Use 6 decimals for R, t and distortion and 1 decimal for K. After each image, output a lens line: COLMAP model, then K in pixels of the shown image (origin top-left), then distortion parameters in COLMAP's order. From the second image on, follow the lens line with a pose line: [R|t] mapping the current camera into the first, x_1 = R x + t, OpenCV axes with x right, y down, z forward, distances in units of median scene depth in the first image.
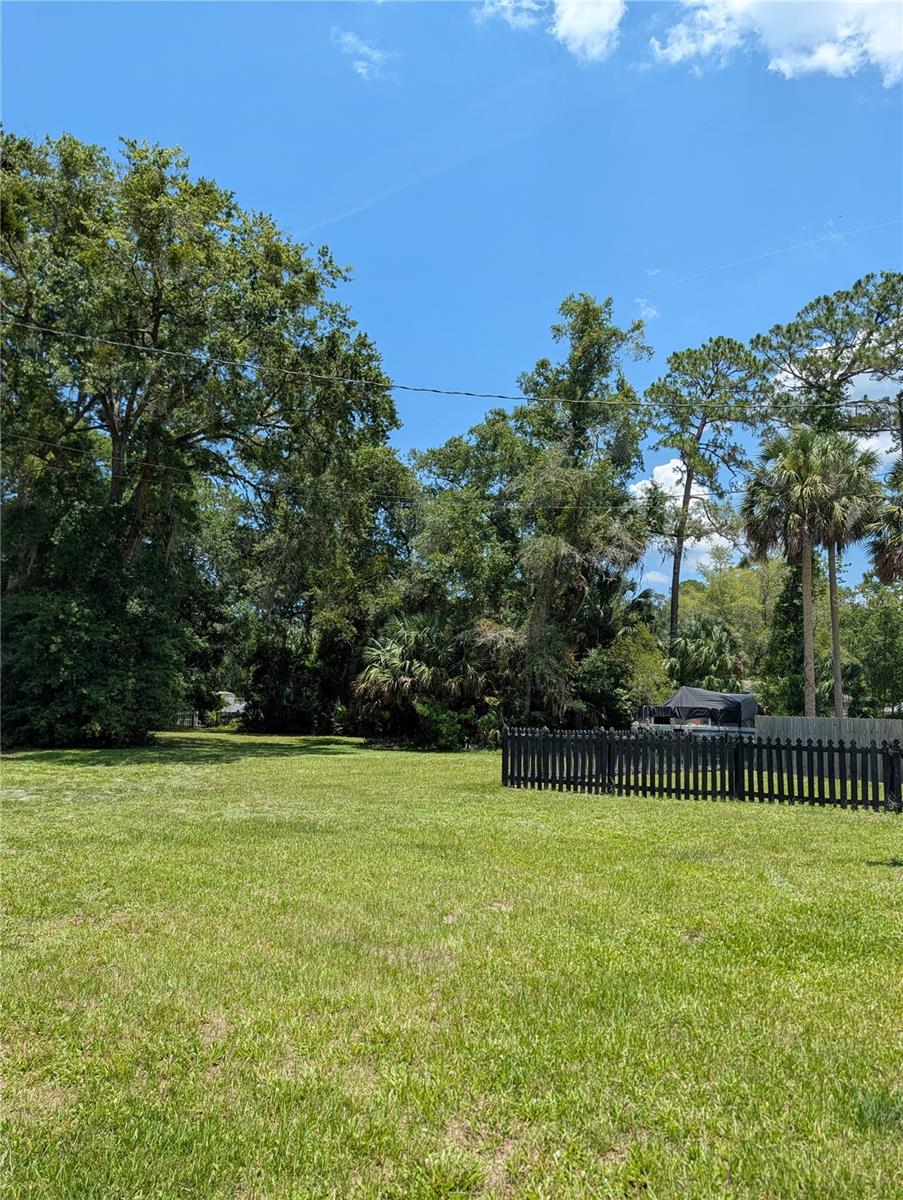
lens RADIAL K [[1024.2, 0, 423.2], [0, 1024.2, 570.0], [0, 0, 1]] dist [0.040019, -0.001748]
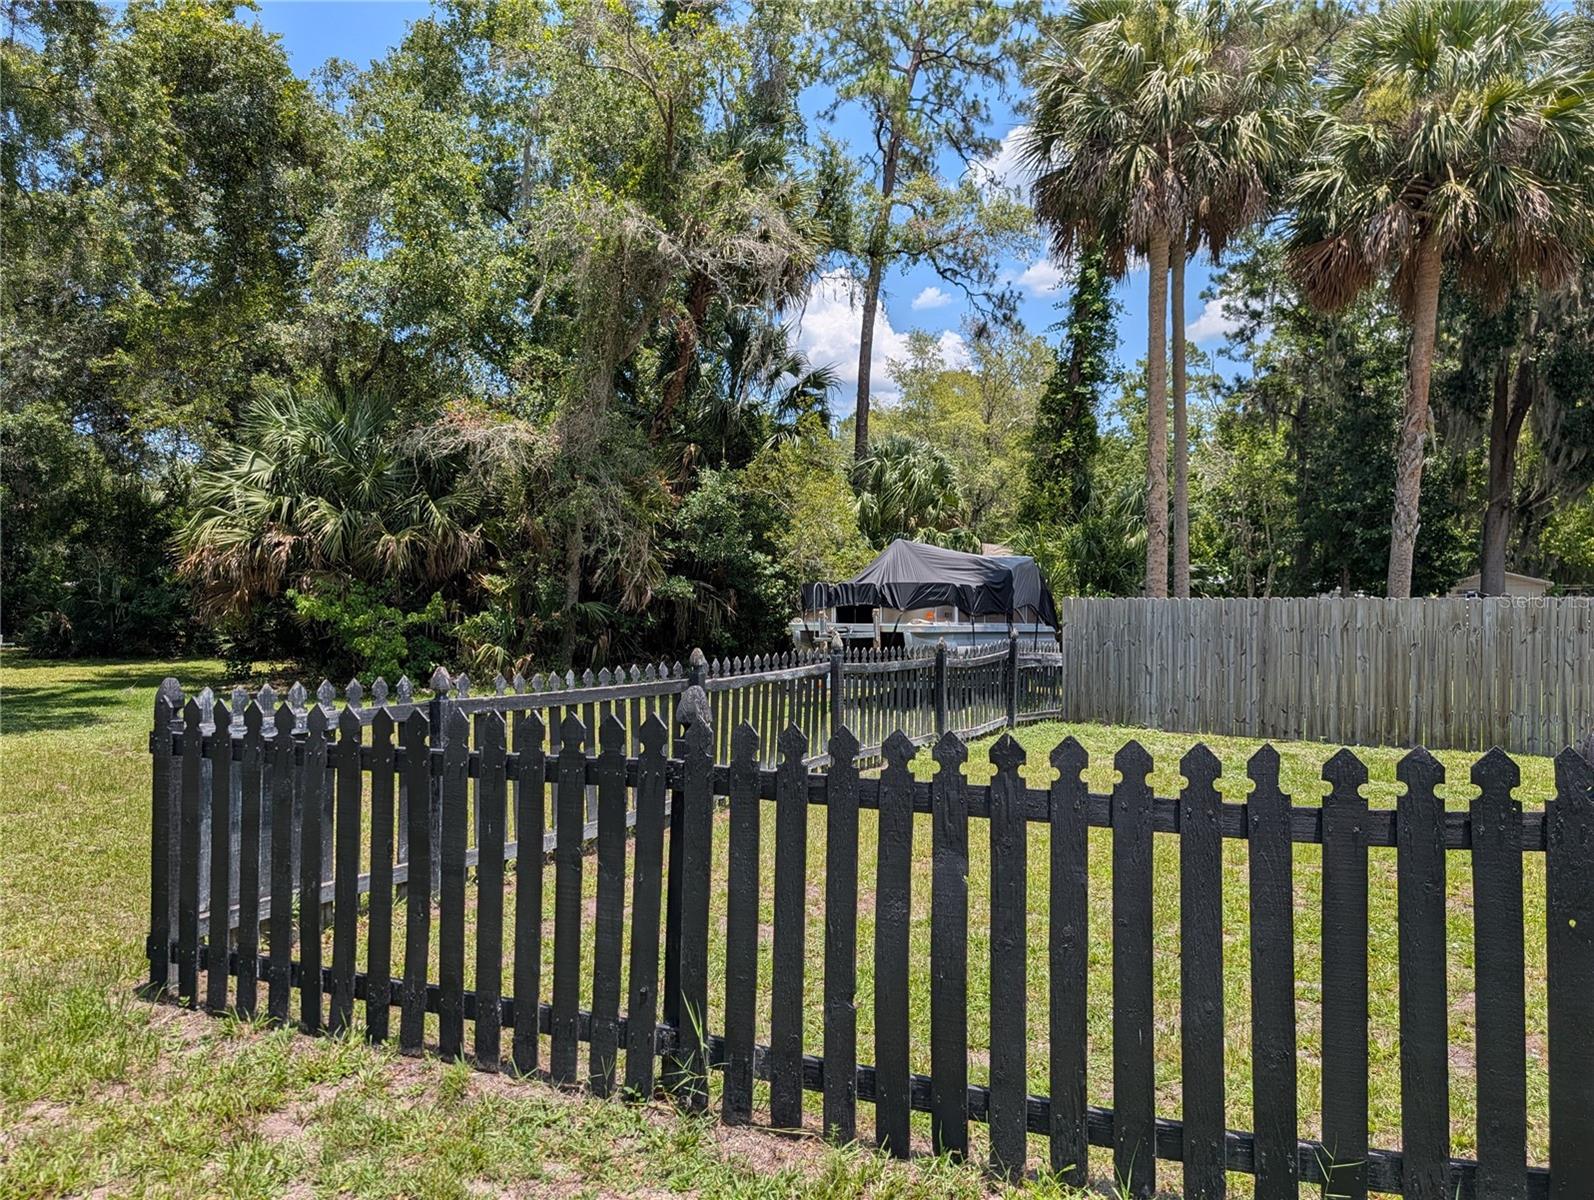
lens RADIAL K [[1114.8, 0, 796.6], [0, 1114.8, 595.6], [0, 0, 1]] dist [-0.001075, 0.000027]
pose [[0.977351, -0.026193, 0.209998, 0.096402], [-0.001581, 0.991379, 0.131012, 0.067895], [-0.211619, -0.128377, 0.968884, 0.487482]]
